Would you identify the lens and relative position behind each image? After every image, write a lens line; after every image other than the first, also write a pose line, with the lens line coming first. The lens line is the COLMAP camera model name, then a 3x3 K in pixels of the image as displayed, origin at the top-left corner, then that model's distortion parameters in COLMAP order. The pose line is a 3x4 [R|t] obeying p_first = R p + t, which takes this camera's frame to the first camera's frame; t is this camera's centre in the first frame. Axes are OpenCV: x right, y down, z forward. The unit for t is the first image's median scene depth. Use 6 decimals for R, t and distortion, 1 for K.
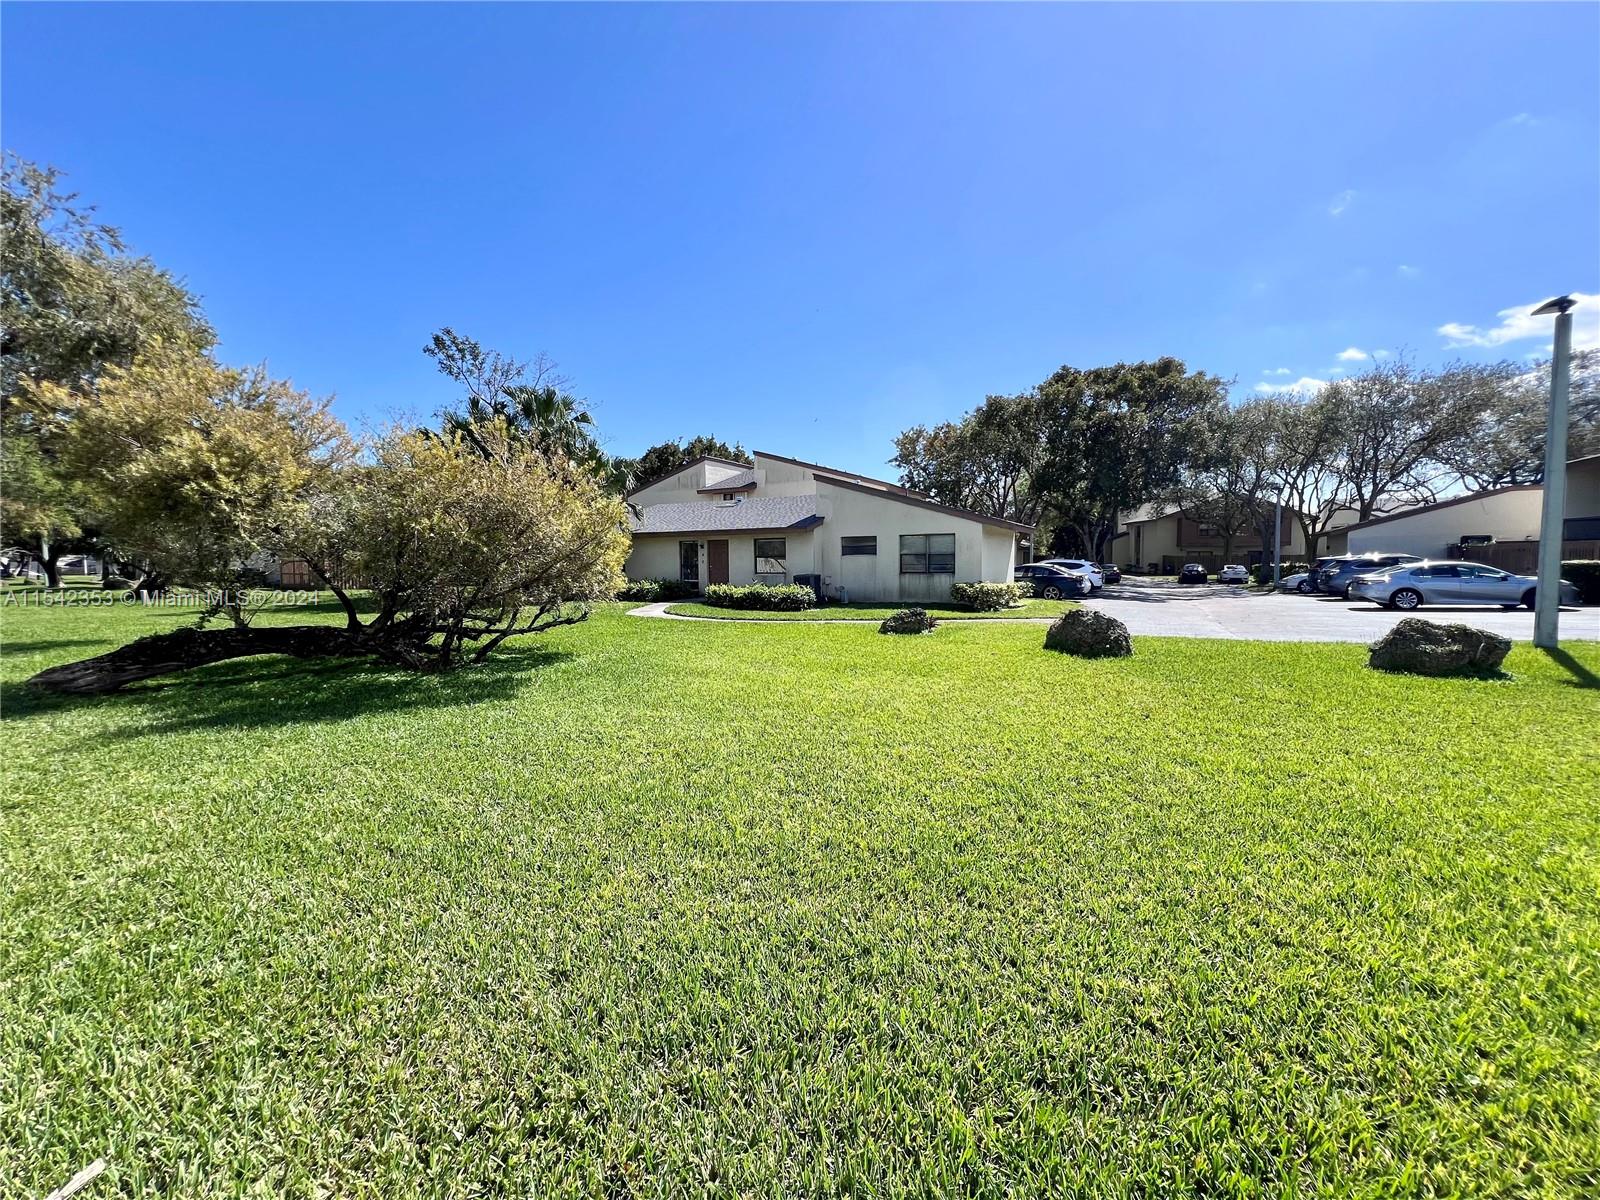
lens RADIAL K [[648.3, 0, 793.5], [0, 648.3, 595.9], [0, 0, 1]] dist [0.000798, 0.000237]
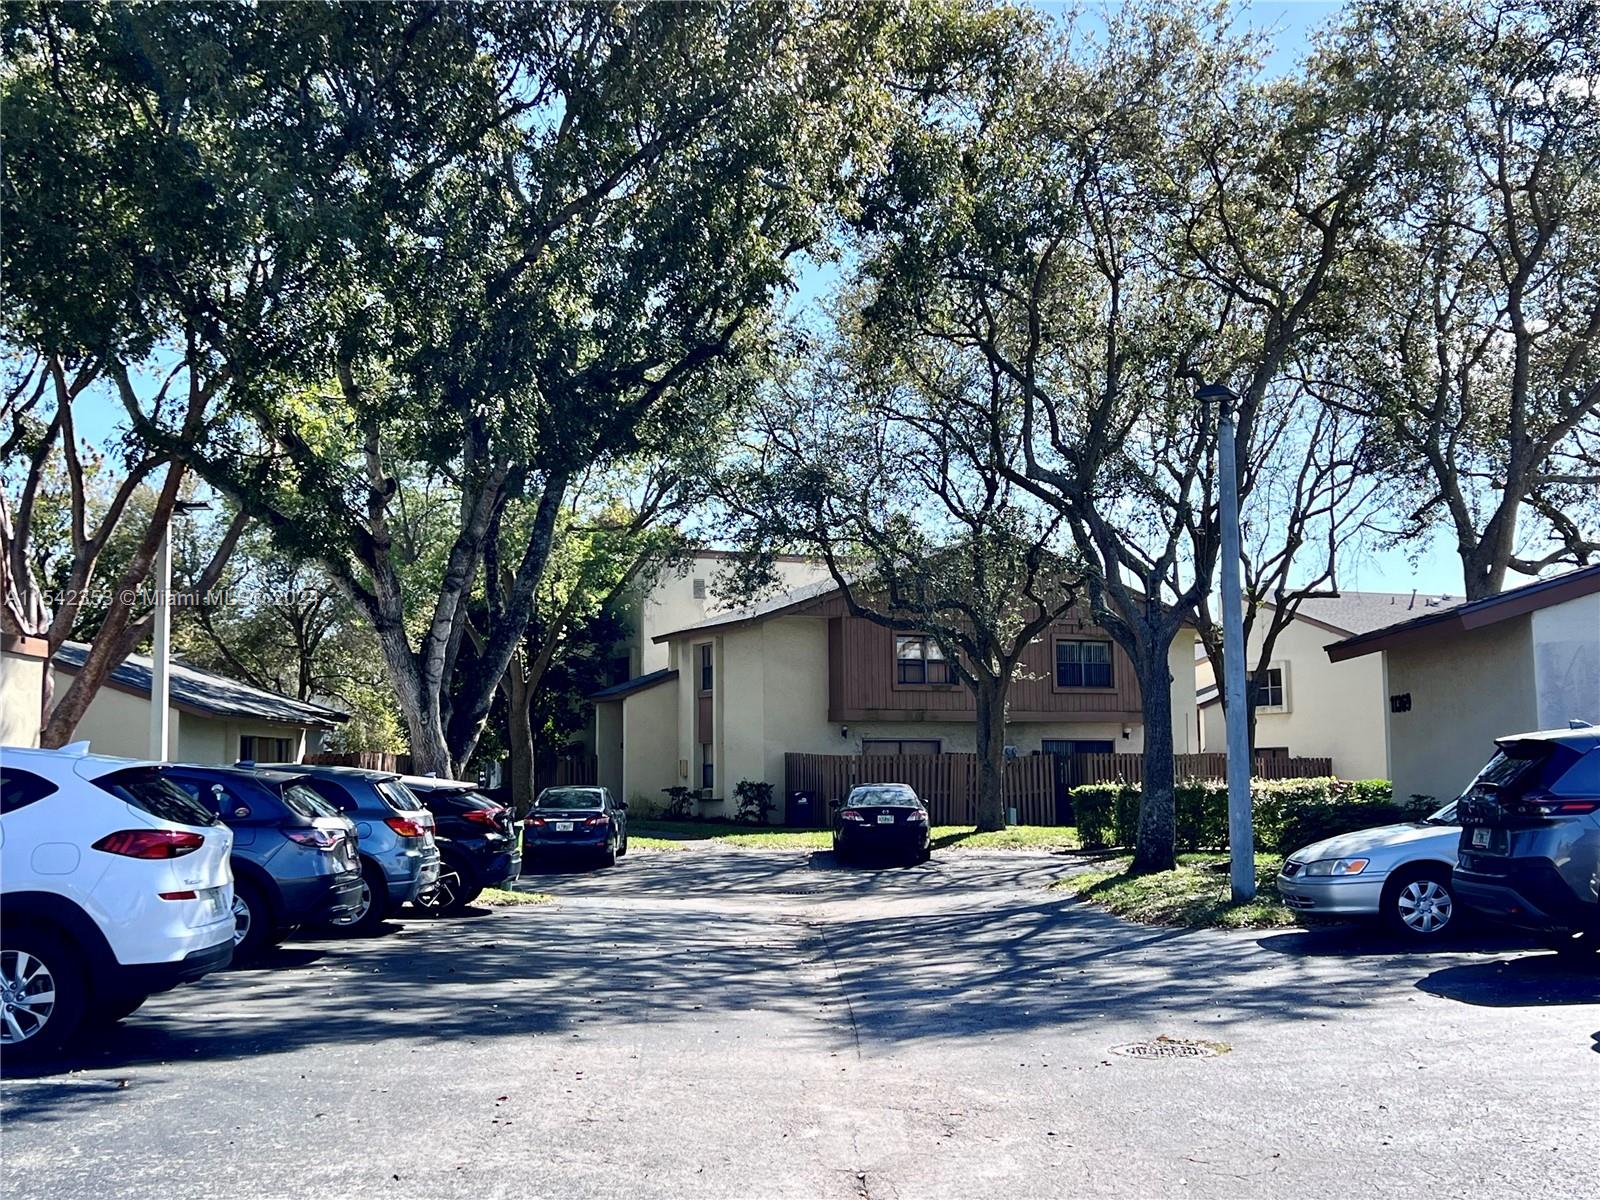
lens RADIAL K [[1911.3, 0, 800.2], [0, 1911.3, 600.0], [0, 0, 1]] dist [-0.001494, -0.003767]
pose [[0.875087, 0.046482, 0.481729, 0.200840], [0.026039, 0.989413, -0.142769, -0.013090], [-0.483265, 0.137479, 0.864612, 0.319581]]
